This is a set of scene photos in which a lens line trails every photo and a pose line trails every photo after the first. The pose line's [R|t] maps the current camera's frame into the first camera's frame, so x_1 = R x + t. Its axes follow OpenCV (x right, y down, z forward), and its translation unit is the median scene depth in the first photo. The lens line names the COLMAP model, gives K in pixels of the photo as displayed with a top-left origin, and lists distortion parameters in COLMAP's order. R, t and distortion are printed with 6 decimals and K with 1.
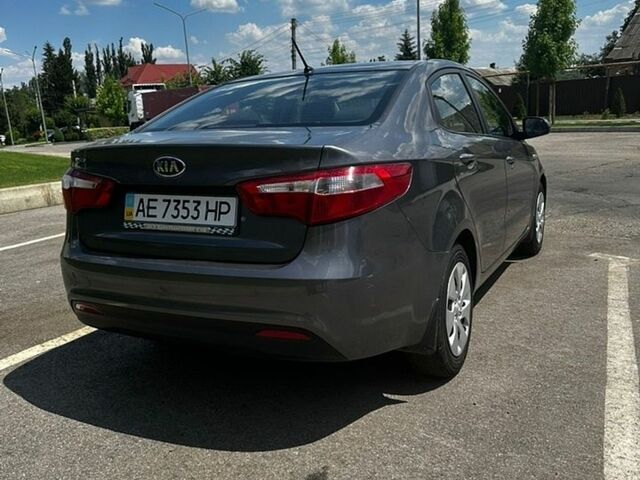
lens RADIAL K [[598.6, 0, 323.8], [0, 598.6, 240.2], [0, 0, 1]] dist [0.171165, -0.340388]
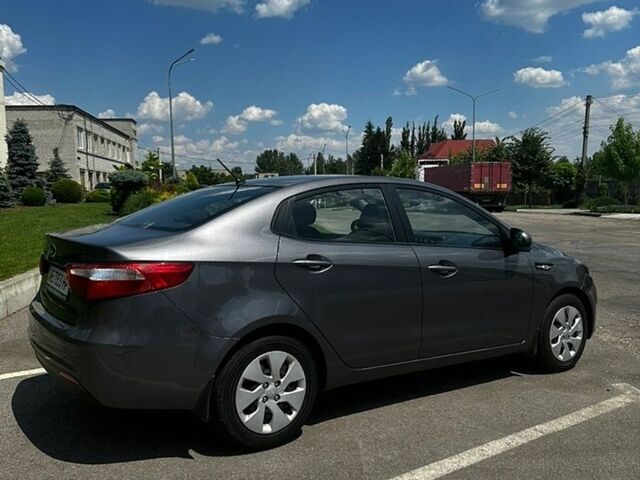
lens RADIAL K [[598.6, 0, 323.8], [0, 598.6, 240.2], [0, 0, 1]] dist [0.171165, -0.340388]
pose [[0.877601, 0.086534, -0.471518, 0.093725], [-0.139646, 0.987064, -0.078763, -0.010780], [0.458603, 0.134968, 0.878332, -0.000724]]
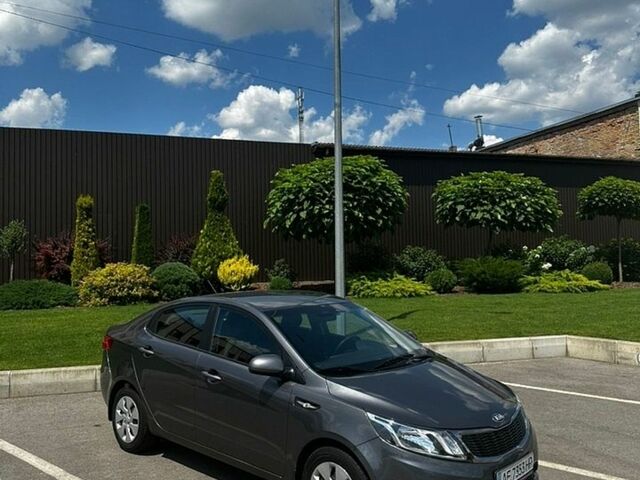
lens RADIAL K [[598.6, 0, 323.8], [0, 598.6, 240.2], [0, 0, 1]] dist [0.171165, -0.340388]
pose [[-0.279998, 0.024043, -0.959699, 0.224724], [-0.182718, 0.980077, 0.077863, -0.085077], [0.942452, 0.197156, -0.270027, 0.232230]]
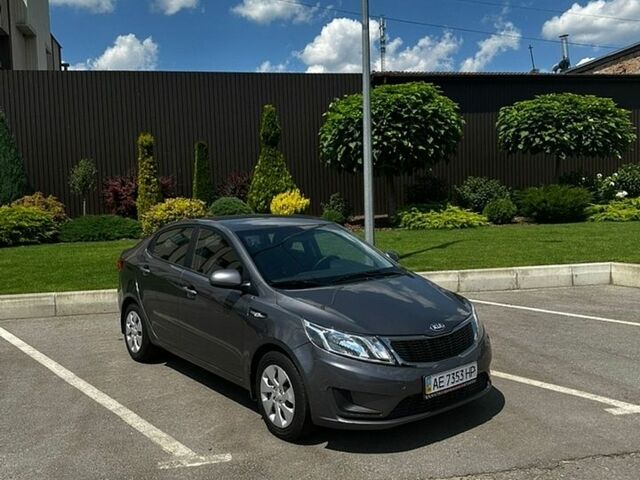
lens RADIAL K [[598.6, 0, 323.8], [0, 598.6, 240.2], [0, 0, 1]] dist [0.171165, -0.340388]
pose [[-0.415252, 0.124652, -0.901126, 0.215216], [-0.146955, 0.968366, 0.201673, -0.086223], [0.897758, 0.216170, -0.383798, 0.272231]]
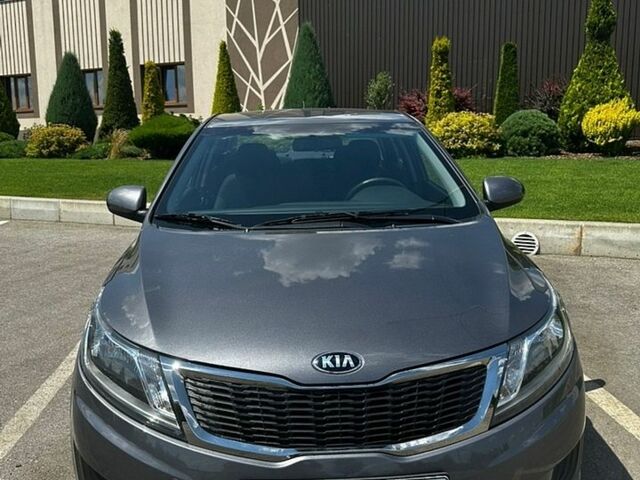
lens RADIAL K [[598.6, 0, 323.8], [0, 598.6, 240.2], [0, 0, 1]] dist [0.171165, -0.340388]
pose [[-0.868548, 0.147217, -0.473235, 0.079082], [-0.048219, 0.925232, 0.376326, -0.069639], [0.493254, 0.349676, -0.796510, 0.288766]]
